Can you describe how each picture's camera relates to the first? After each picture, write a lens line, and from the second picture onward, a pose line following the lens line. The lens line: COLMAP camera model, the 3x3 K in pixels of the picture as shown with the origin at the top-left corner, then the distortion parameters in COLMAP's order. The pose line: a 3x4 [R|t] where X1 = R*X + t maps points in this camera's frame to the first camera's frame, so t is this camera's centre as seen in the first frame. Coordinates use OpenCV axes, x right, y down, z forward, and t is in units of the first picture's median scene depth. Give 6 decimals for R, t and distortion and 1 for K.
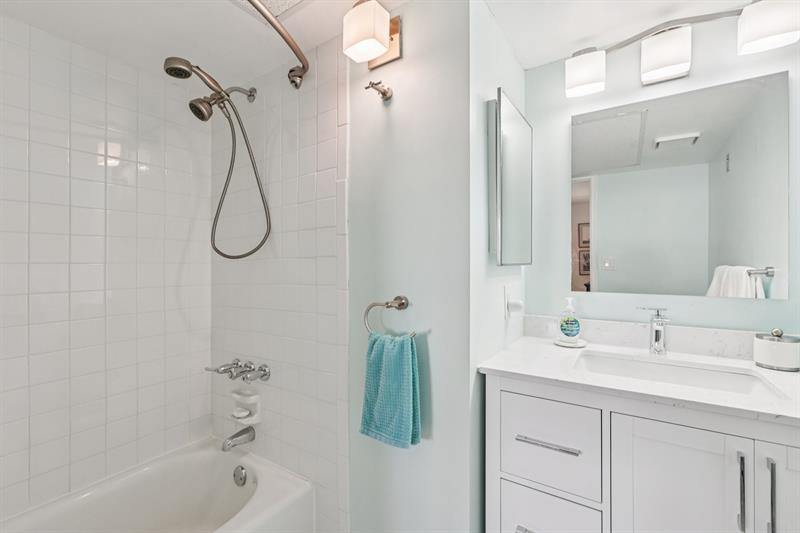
lens RADIAL K [[358.2, 0, 392.7], [0, 358.2, 265.9], [0, 0, 1]] dist [-0.000004, 0.002480]
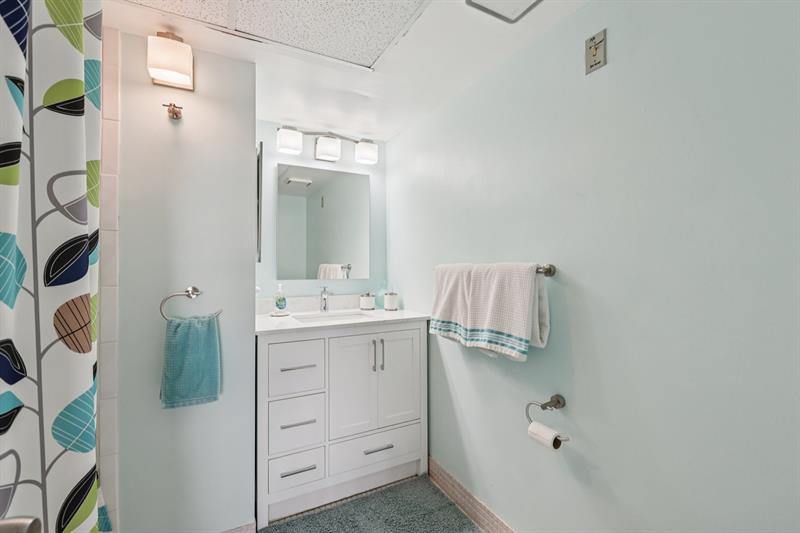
lens RADIAL K [[358.2, 0, 405.7], [0, 358.2, 263.9], [0, 0, 1]] dist [-0.000004, 0.002480]
pose [[0.458166, 0.000643, 0.888867, -0.707640], [0.007382, 0.999963, -0.004528, 0.017268], [-0.888836, 0.008636, 0.458144, -0.193049]]
